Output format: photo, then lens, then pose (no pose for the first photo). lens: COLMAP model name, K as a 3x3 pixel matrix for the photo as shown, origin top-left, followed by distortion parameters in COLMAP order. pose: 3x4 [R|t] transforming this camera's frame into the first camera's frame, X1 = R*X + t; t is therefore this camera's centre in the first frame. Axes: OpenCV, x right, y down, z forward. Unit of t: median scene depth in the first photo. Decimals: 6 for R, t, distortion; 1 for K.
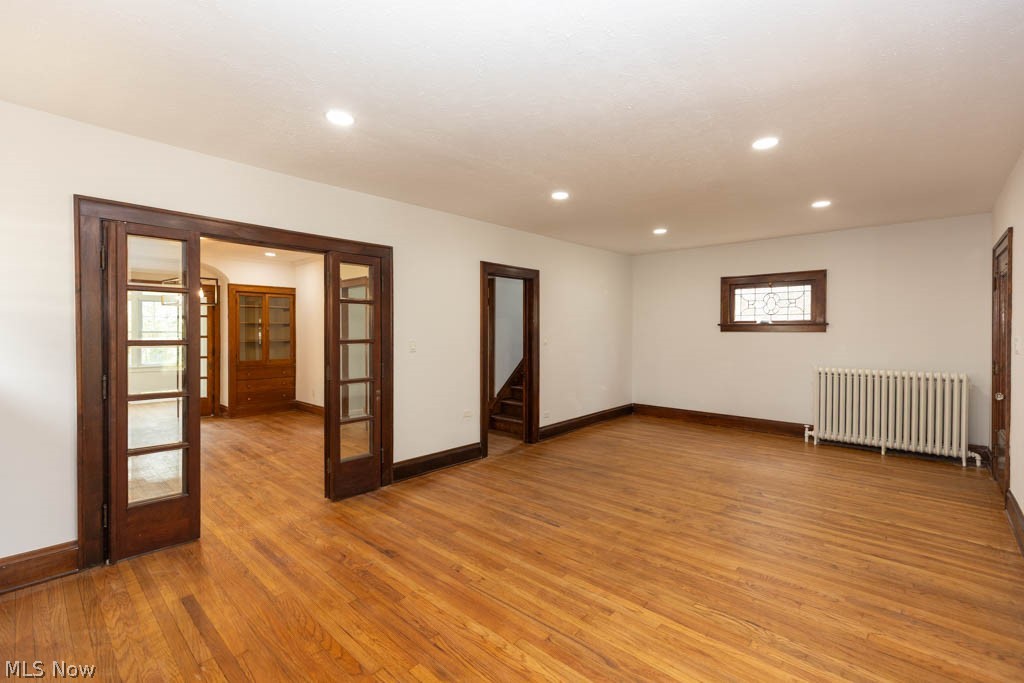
lens RADIAL K [[450.3, 0, 510.5], [0, 450.3, 340.3], [0, 0, 1]] dist [0.008395, -0.000631]
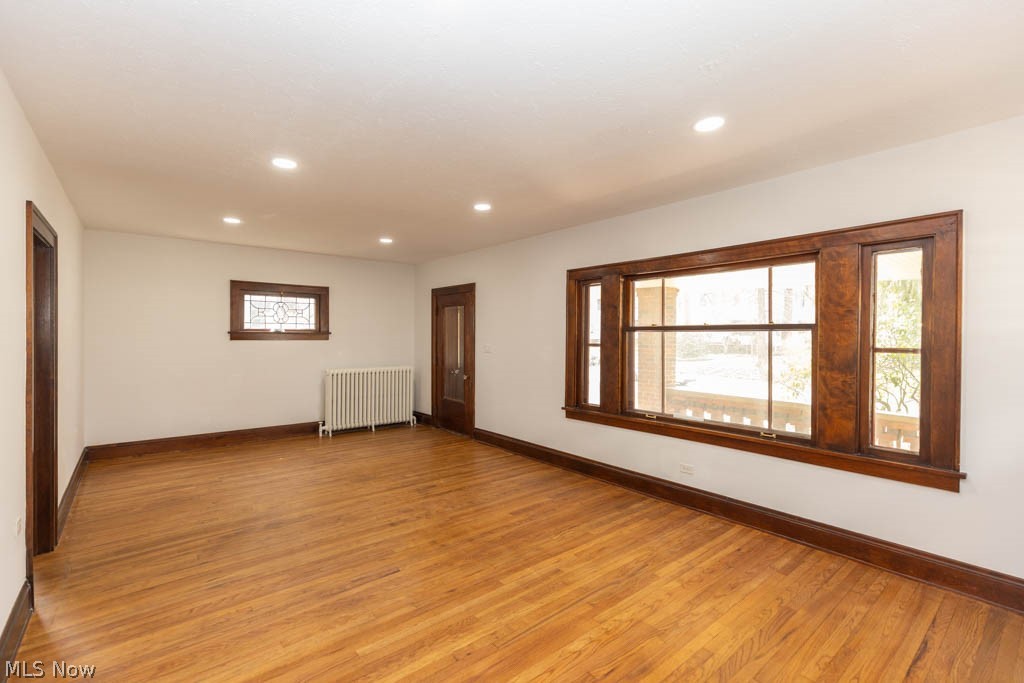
lens RADIAL K [[453.7, 0, 502.6], [0, 453.7, 341.0], [0, 0, 1]] dist [0.011096, -0.000410]
pose [[0.154305, -0.011963, 0.987951, -0.591736], [0.015784, 0.999829, 0.009642, -0.028917], [-0.987897, 0.014106, 0.154467, 0.538478]]
